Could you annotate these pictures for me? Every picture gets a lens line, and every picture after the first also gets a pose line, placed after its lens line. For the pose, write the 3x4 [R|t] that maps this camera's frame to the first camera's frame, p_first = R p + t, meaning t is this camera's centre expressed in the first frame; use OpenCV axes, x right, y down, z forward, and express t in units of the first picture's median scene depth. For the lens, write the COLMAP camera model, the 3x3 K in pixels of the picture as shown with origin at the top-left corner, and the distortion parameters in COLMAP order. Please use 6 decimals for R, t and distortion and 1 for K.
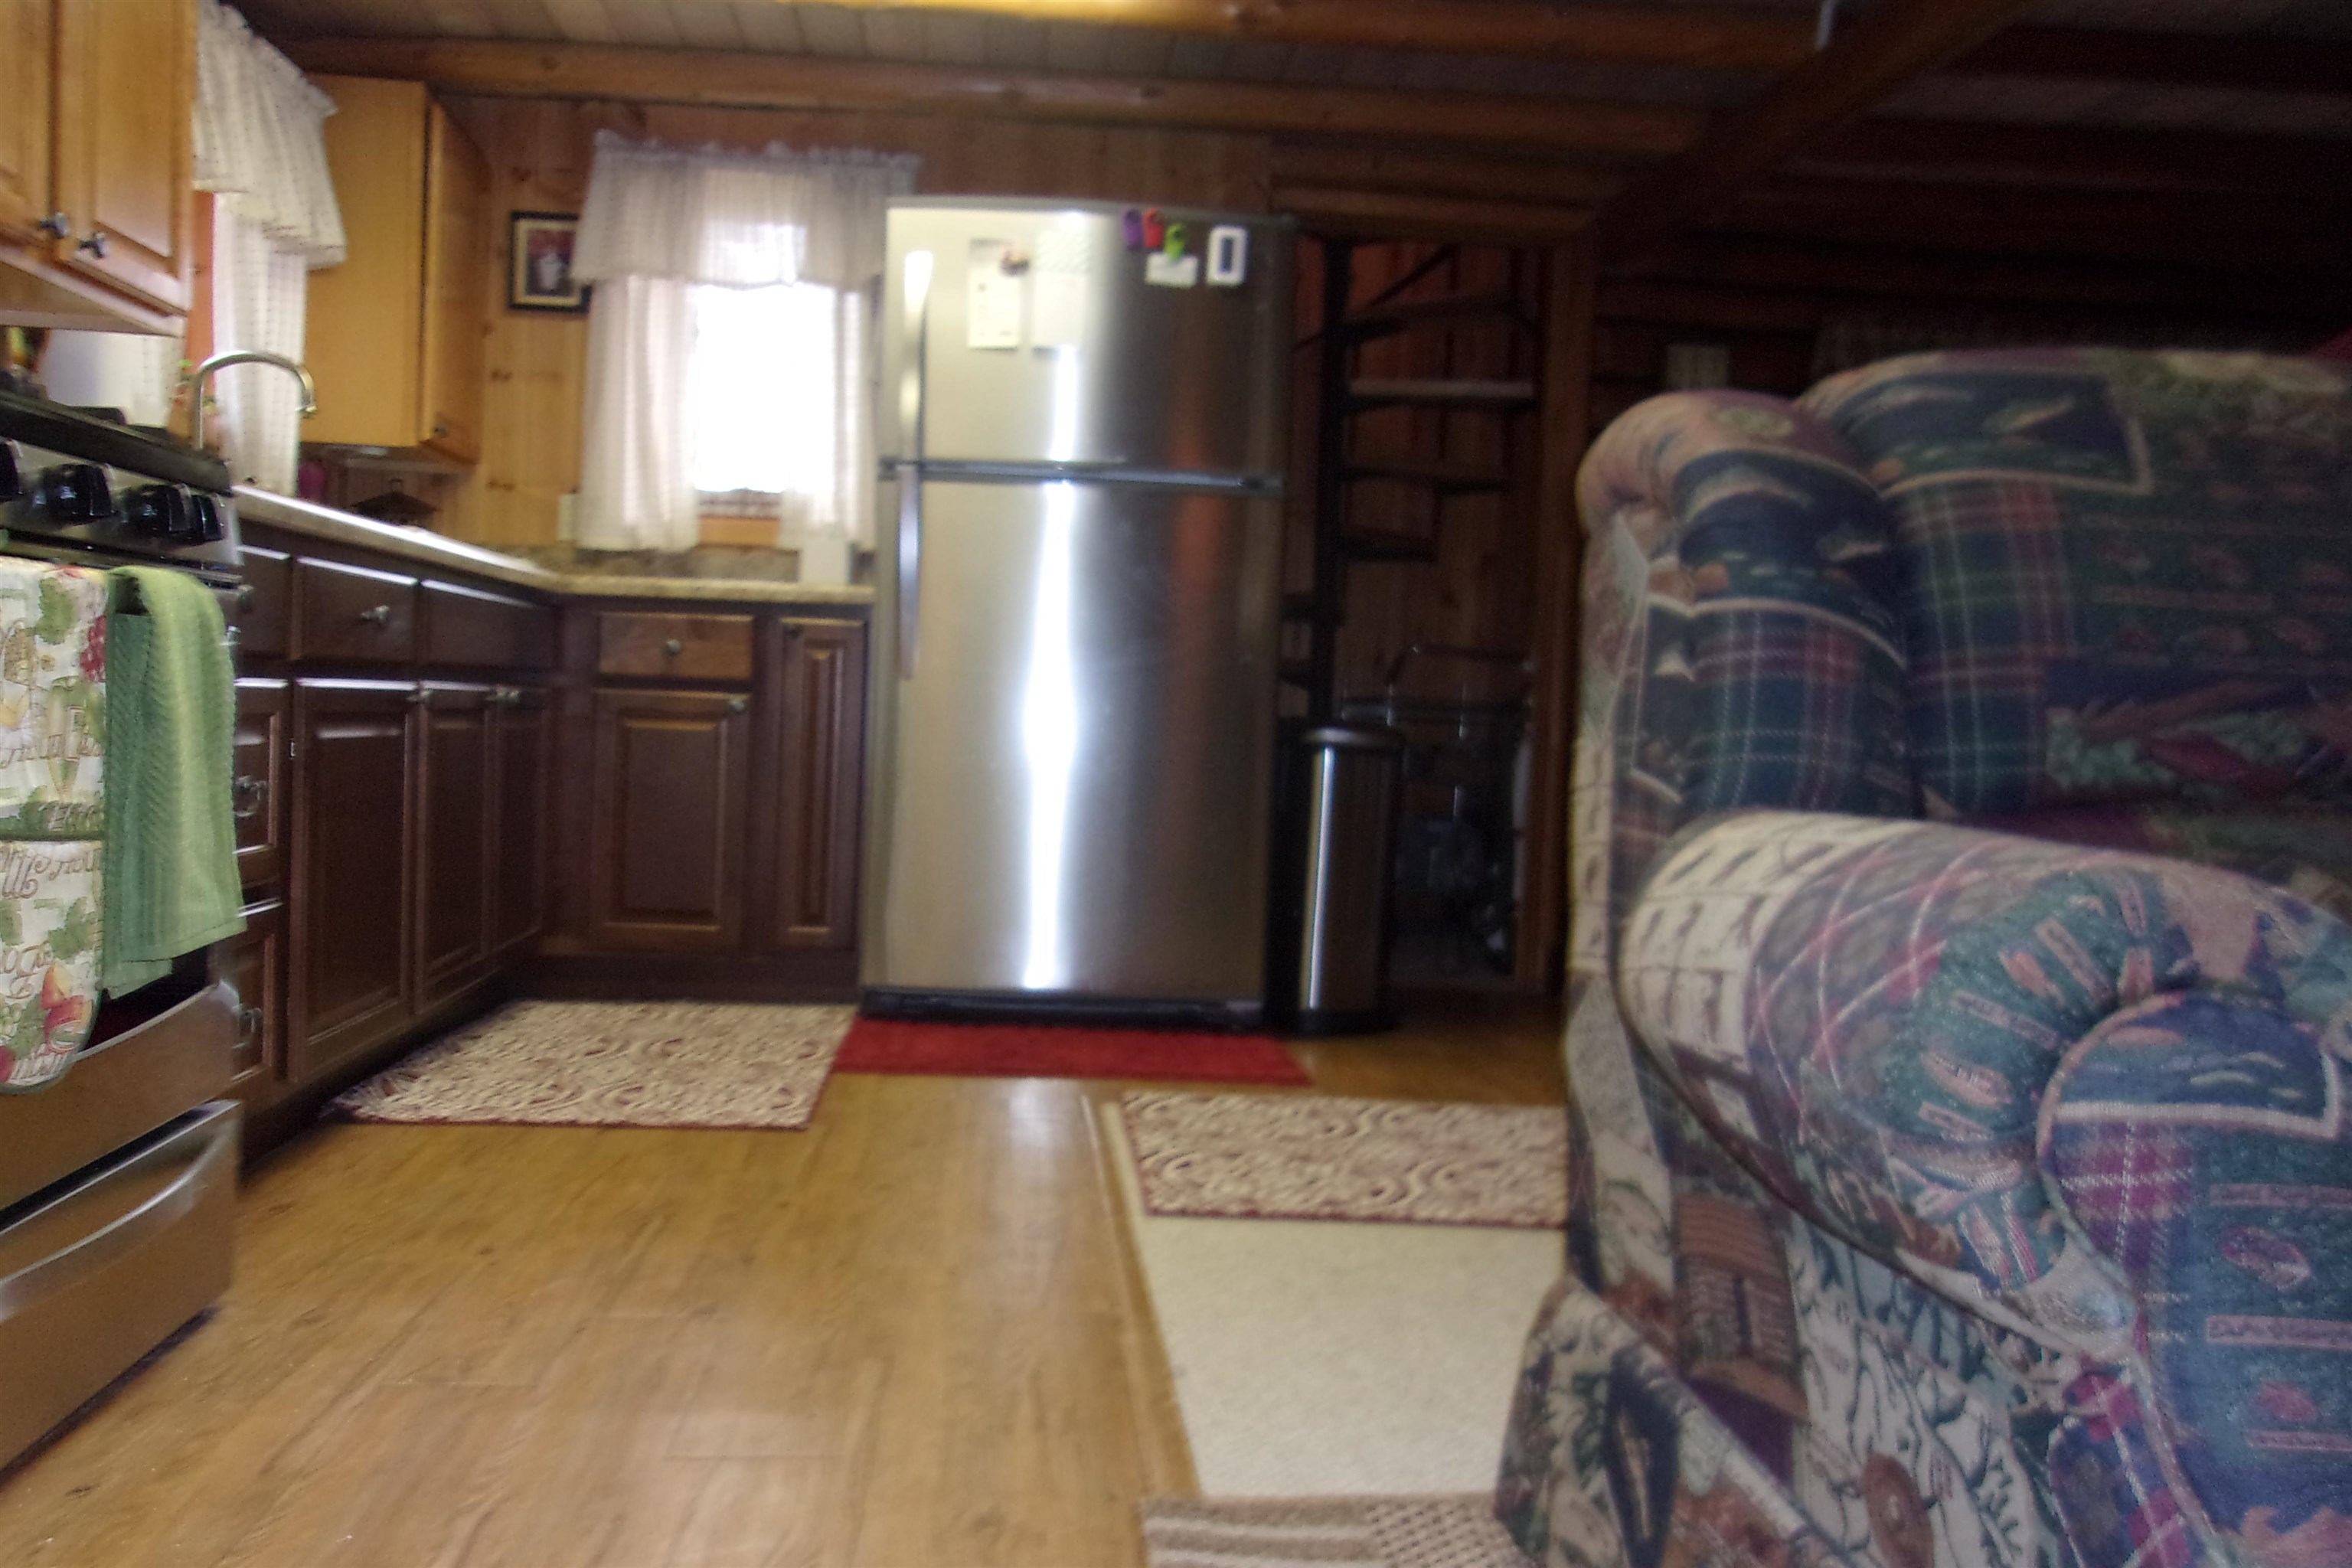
lens RADIAL K [[1819.4, 0, 1092.2], [0, 1819.4, 783.9], [0, 0, 1]] dist [-0.033222, 0.000757]
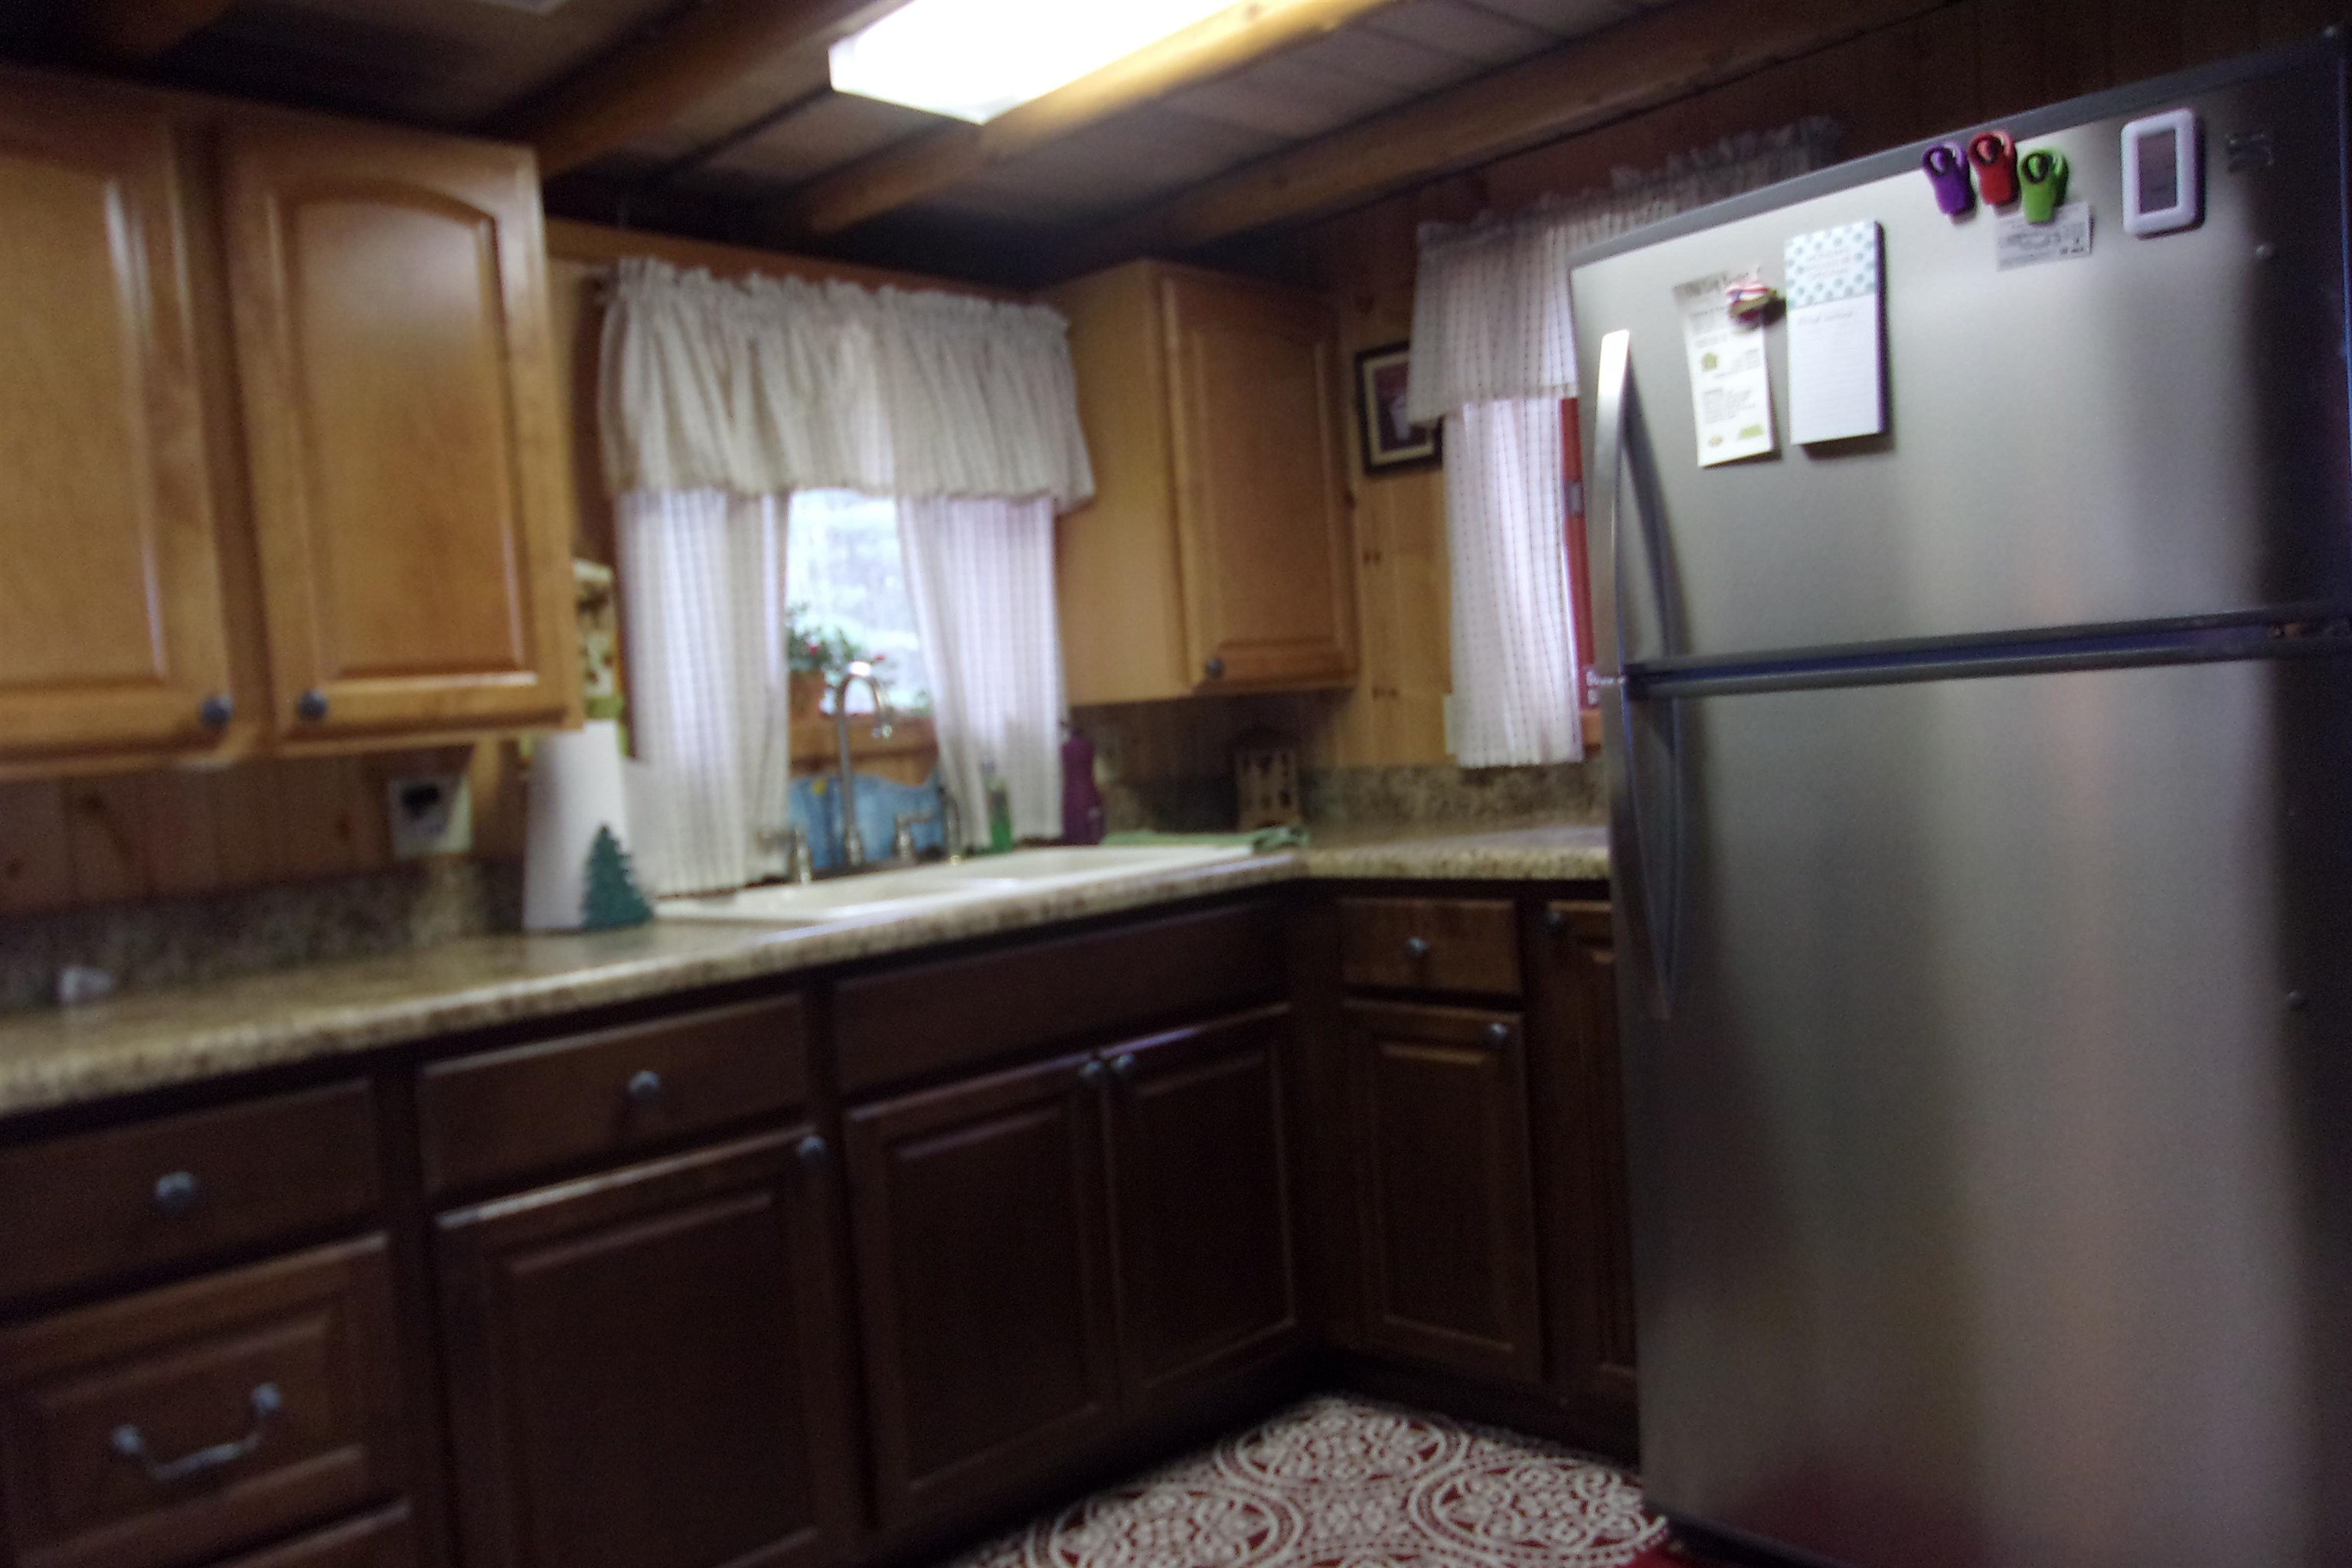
lens RADIAL K [[1819.4, 0, 1092.2], [0, 1819.4, 783.9], [0, 0, 1]] dist [-0.033222, 0.000757]
pose [[0.633509, -0.064292, -0.771059, 0.214732], [0.069488, 0.997242, -0.026060, -0.115355], [0.770609, -0.037070, 0.636230, 0.397474]]
